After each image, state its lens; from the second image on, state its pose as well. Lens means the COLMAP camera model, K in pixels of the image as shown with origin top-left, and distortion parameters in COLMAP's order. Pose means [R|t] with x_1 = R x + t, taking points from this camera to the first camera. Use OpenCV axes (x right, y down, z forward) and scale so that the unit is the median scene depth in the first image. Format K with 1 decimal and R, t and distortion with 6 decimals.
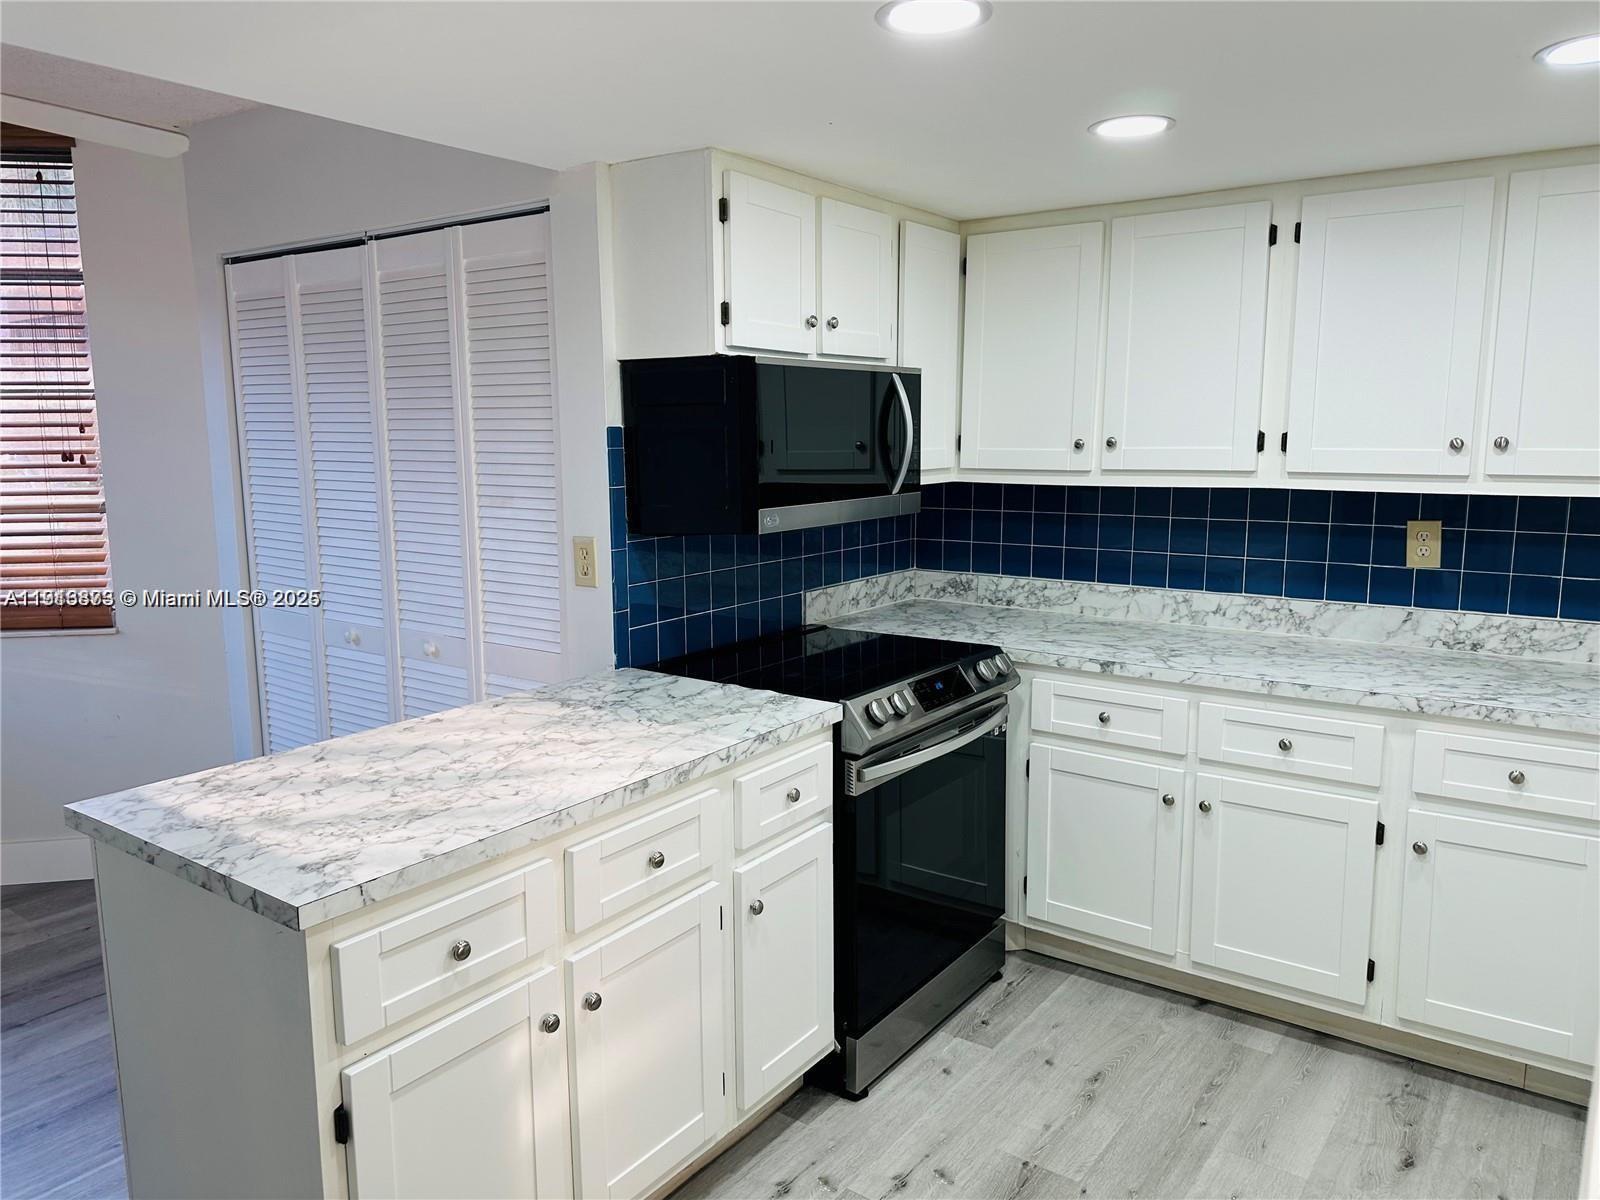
lens RADIAL K [[1126.0, 0, 800.0], [0, 1126.0, 600.0], [0, 0, 1]] dist [0.110830, -0.138222]
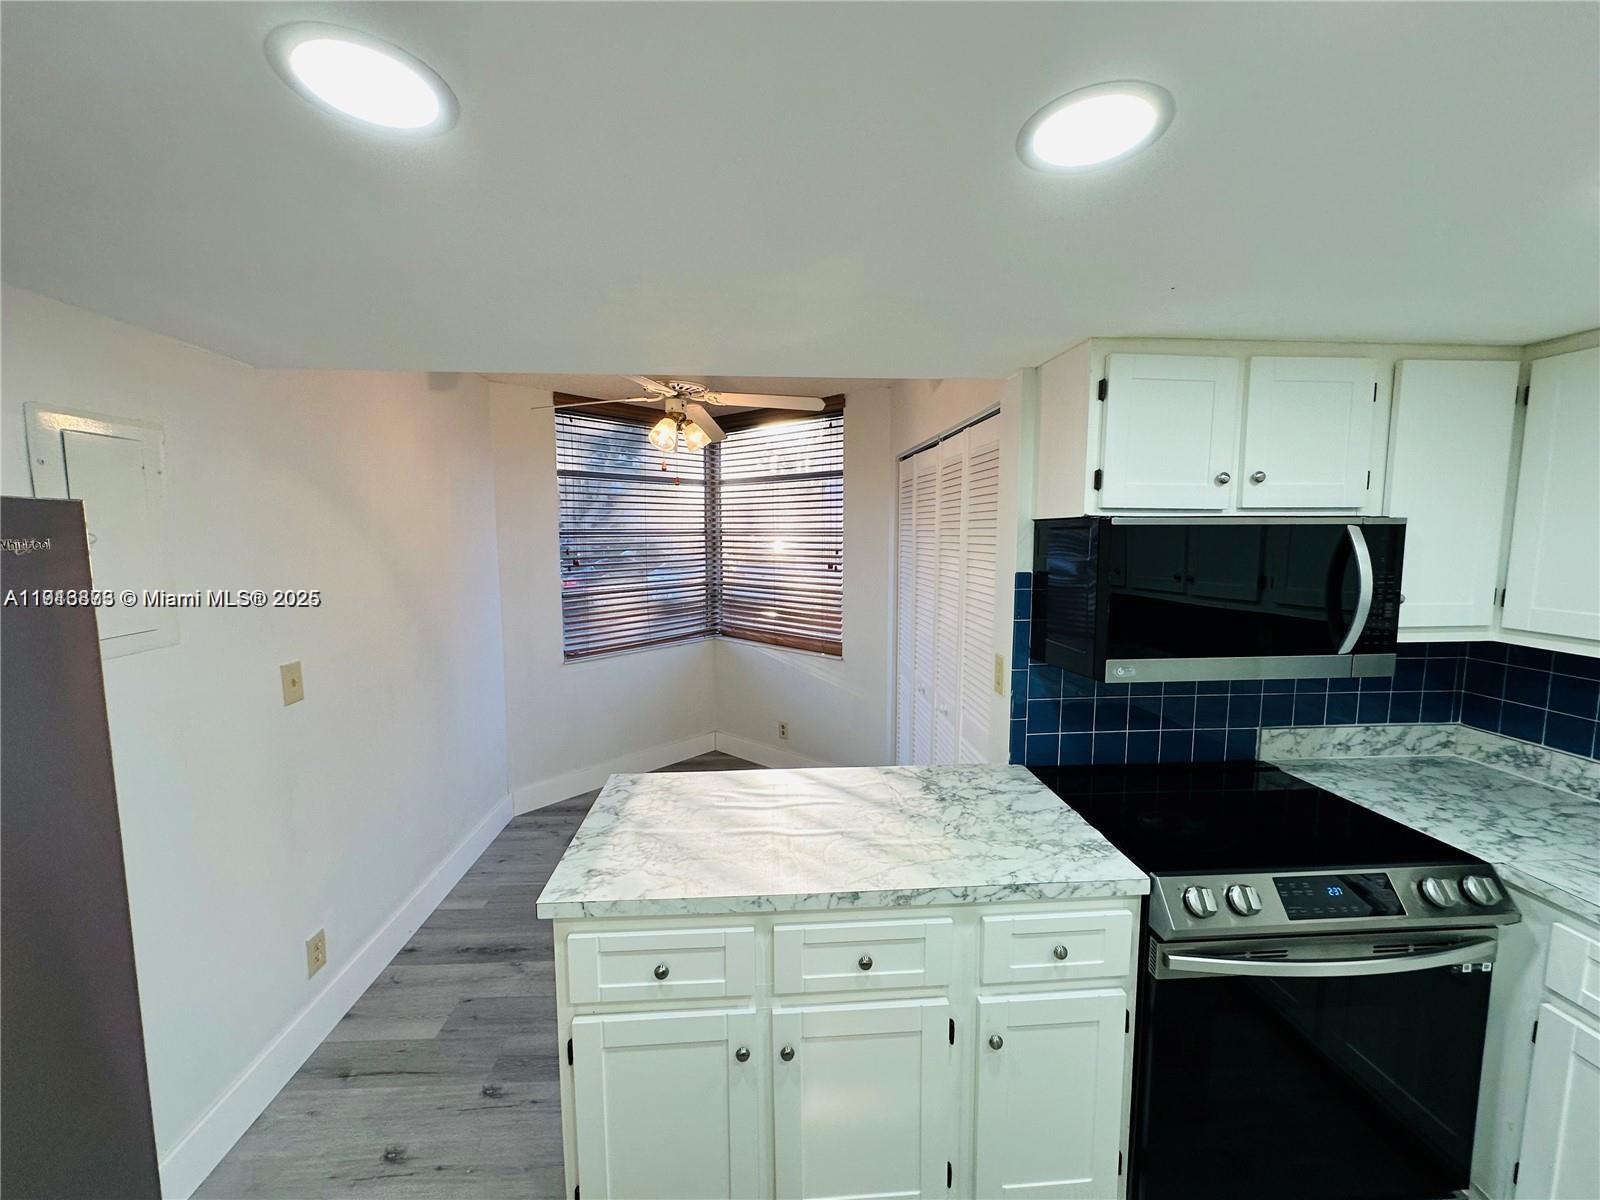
lens RADIAL K [[640.7, 0, 795.4], [0, 640.7, 595.0], [0, 0, 1]] dist [-0.001800, 0.000003]
pose [[0.633417, 0.081759, -0.769479, 0.204080], [-0.119227, 0.992840, 0.007346, -0.095469], [0.764570, 0.087090, 0.638630, 0.332484]]
